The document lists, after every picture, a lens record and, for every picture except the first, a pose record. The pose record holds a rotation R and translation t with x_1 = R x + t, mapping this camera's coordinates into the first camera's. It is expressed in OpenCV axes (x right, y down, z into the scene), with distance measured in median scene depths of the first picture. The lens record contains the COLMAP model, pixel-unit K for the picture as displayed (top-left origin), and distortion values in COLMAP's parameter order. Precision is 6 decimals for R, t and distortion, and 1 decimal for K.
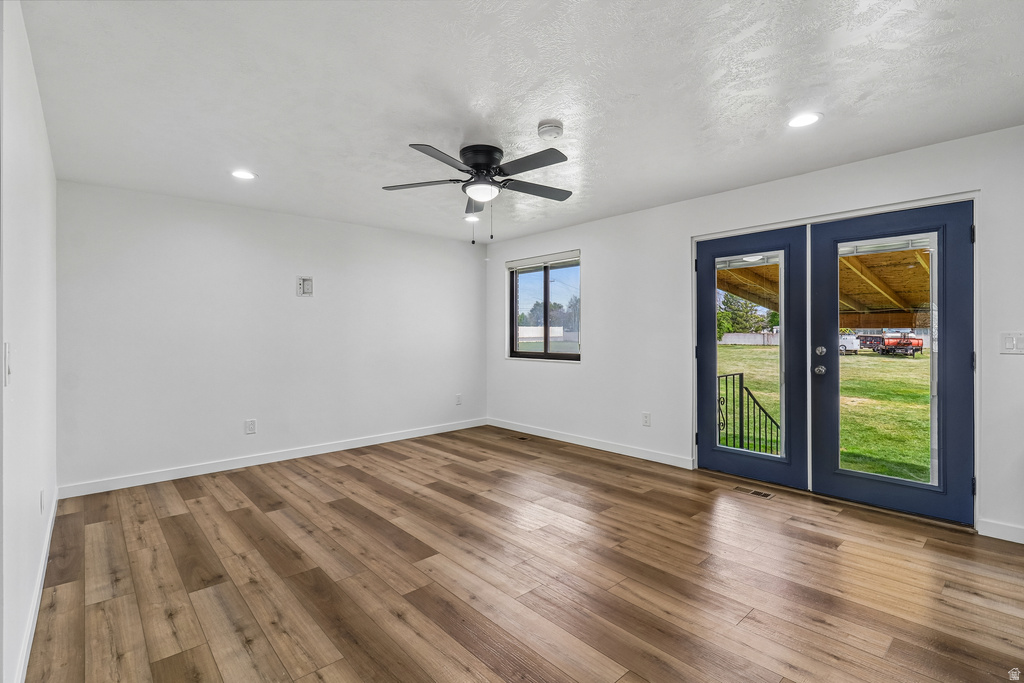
lens RADIAL K [[475.5, 0, 515.7], [0, 475.5, 333.3], [0, 0, 1]] dist [0.011978, -0.012258]
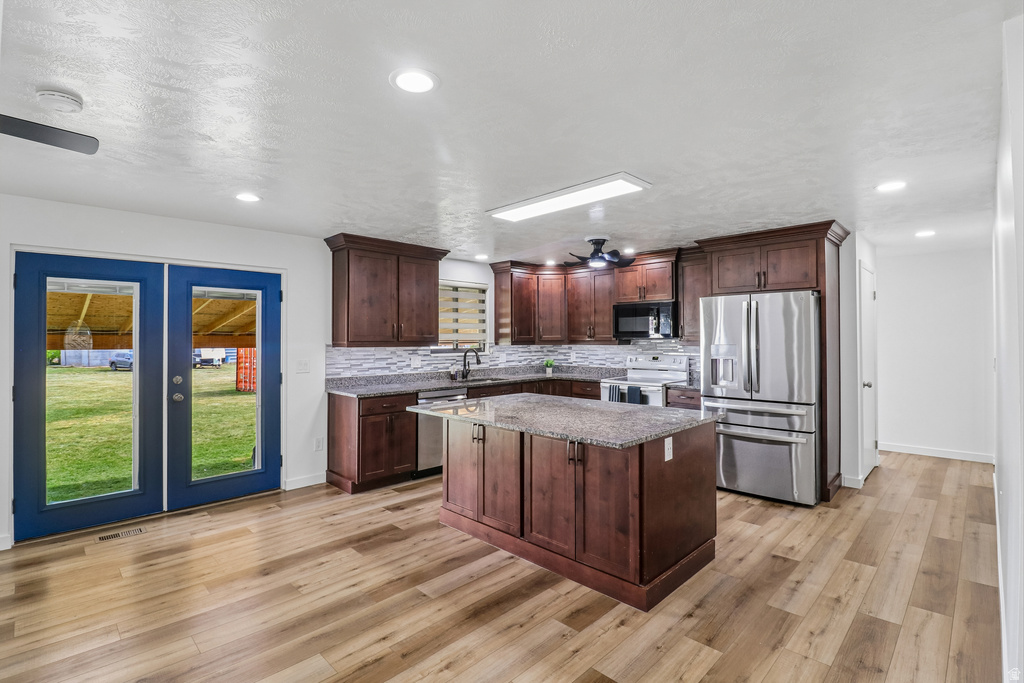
lens RADIAL K [[475.5, 0, 515.4], [0, 475.5, 333.0], [0, 0, 1]] dist [0.011978, -0.012258]
pose [[-0.050680, 0.018011, 0.998553, -0.528338], [0.004494, 0.999831, -0.017806, -0.050894], [-0.998705, 0.003585, -0.050753, 0.278200]]
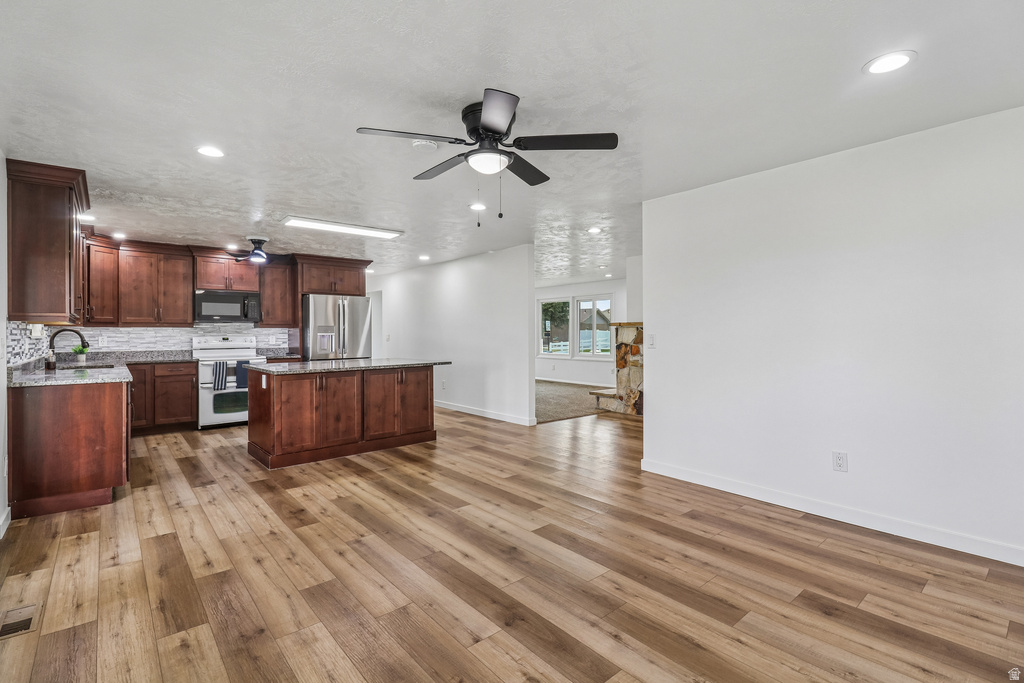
lens RADIAL K [[475.5, 0, 509.2], [0, 475.5, 328.2], [0, 0, 1]] dist [0.011978, -0.012258]
pose [[-0.999217, 0.012588, 0.037521, -0.123226], [0.012320, 0.999897, -0.007375, -0.003406], [-0.037610, -0.006907, -0.999269, 1.646578]]
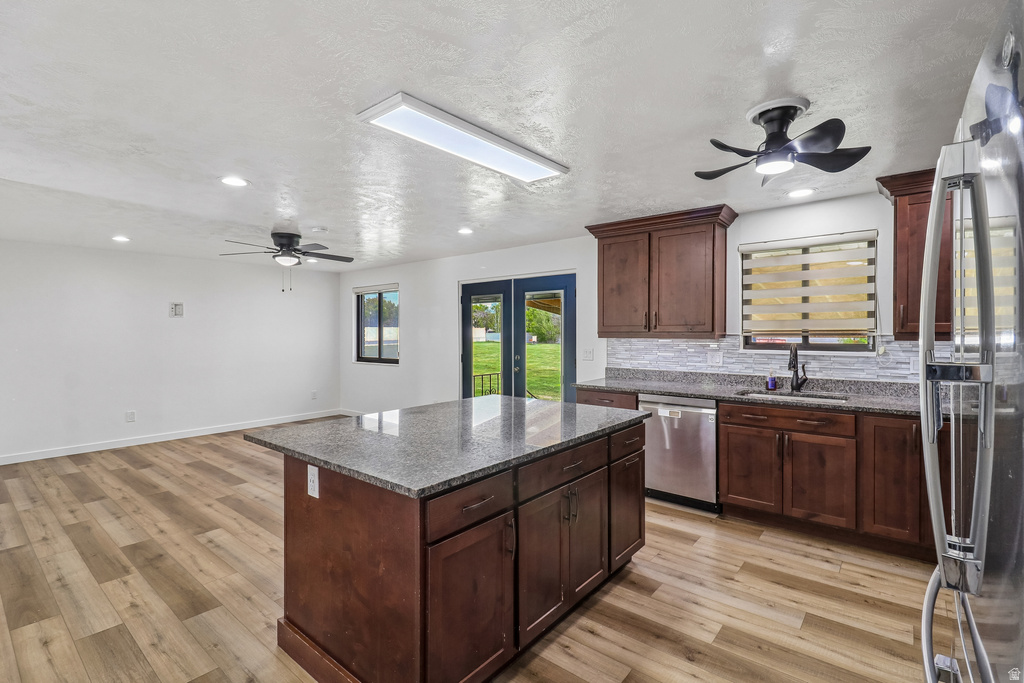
lens RADIAL K [[475.5, 0, 516.1], [0, 475.5, 336.6], [0, 0, 1]] dist [0.011978, -0.012258]
pose [[0.989012, -0.000941, 0.147831, 0.407639], [-0.000337, 0.999963, 0.008620, -0.051301], [-0.147834, -0.008575, 0.988975, -0.620395]]
